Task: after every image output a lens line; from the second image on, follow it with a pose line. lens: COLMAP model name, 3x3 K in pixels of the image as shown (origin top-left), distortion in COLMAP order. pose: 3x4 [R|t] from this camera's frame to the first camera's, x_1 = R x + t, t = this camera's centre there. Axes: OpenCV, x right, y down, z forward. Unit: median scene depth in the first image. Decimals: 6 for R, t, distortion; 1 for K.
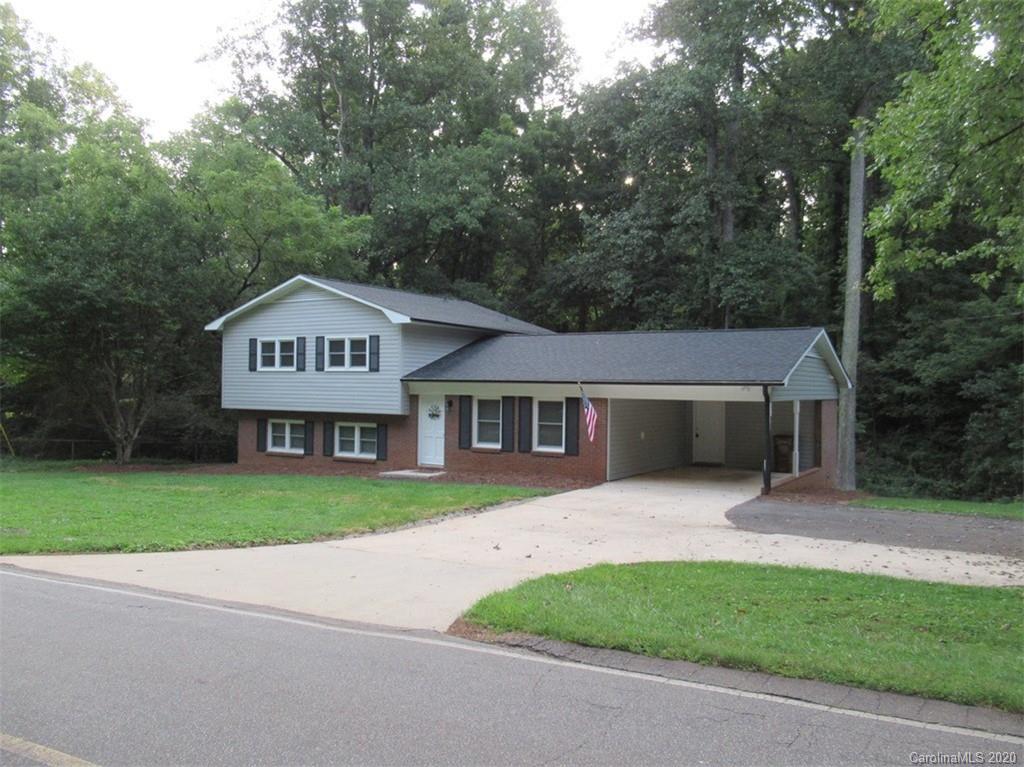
lens RADIAL K [[780.0, 0, 512.2], [0, 780.0, 408.0], [0, 0, 1]] dist [0.005386, 0.000879]
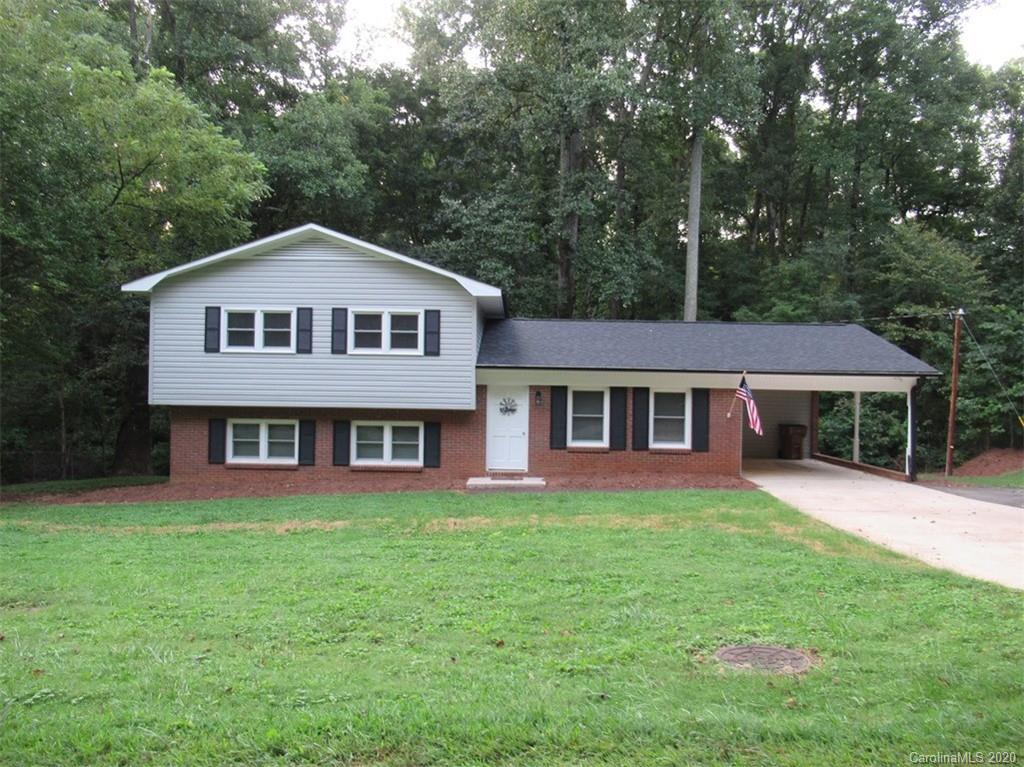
lens RADIAL K [[761.7, 0, 512.0], [0, 761.7, 383.5], [0, 0, 1]] dist [-0.000442, 0.003624]
pose [[0.869987, -0.004077, 0.493059, -0.467177], [0.008155, 0.999948, -0.006120, -0.012816], [-0.493008, 0.009346, 0.869975, 0.277348]]
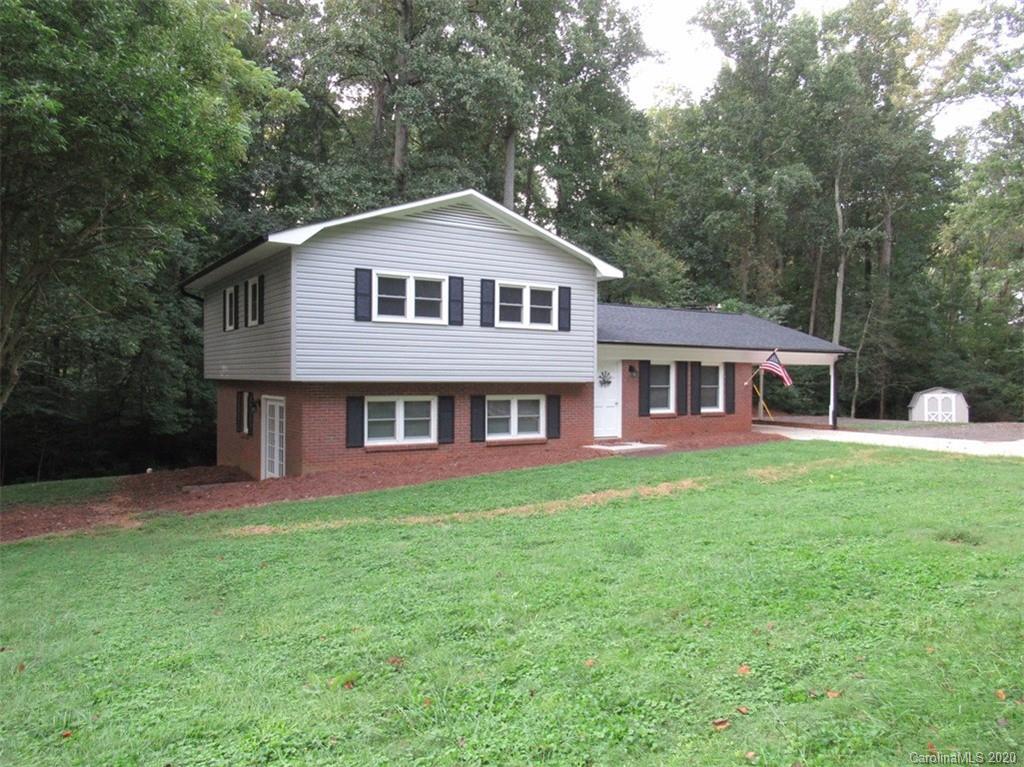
lens RADIAL K [[761.7, 0, 512.0], [0, 761.7, 383.5], [0, 0, 1]] dist [-0.000442, 0.003624]
pose [[0.449327, -0.028390, 0.892916, -0.883477], [0.009094, 0.999588, 0.027206, -0.013226], [-0.893321, -0.004105, 0.449401, 0.660083]]
